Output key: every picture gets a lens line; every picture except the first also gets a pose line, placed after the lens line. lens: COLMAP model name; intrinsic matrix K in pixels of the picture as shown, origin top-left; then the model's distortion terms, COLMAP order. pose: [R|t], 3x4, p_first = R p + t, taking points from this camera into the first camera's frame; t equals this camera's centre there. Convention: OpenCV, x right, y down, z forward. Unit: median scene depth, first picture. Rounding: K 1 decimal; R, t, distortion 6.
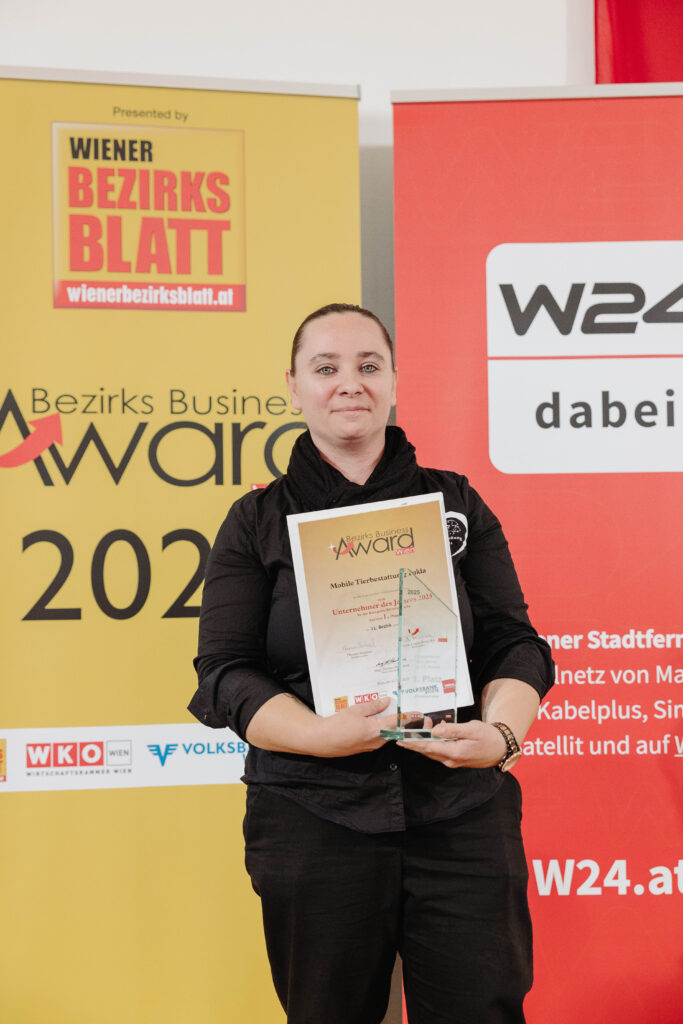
lens RADIAL K [[1756.8, 0, 331.7], [0, 1756.8, 497.1], [0, 0, 1]] dist [0.055270, 0.000000]
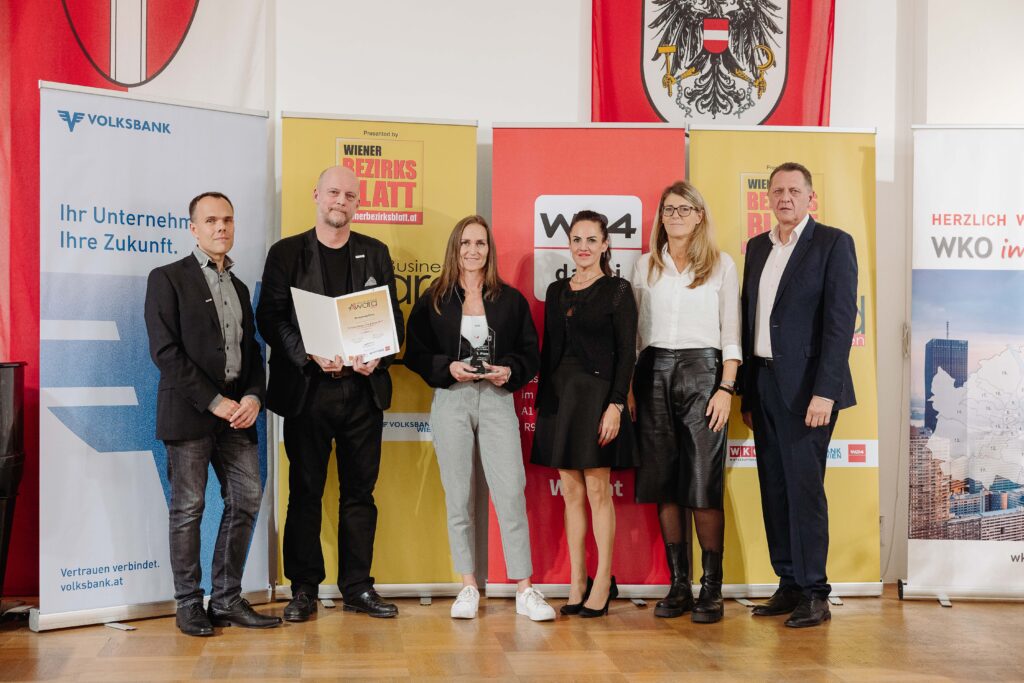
lens RADIAL K [[1448.8, 0, 488.1], [0, 1448.8, 322.6], [0, 0, 1]] dist [0.053391, 0.000000]
pose [[0.999796, 0.019296, 0.005925, 0.024144], [-0.019294, 0.999814, -0.000338, 0.014447], [-0.005931, 0.000224, 0.999982, -0.795595]]
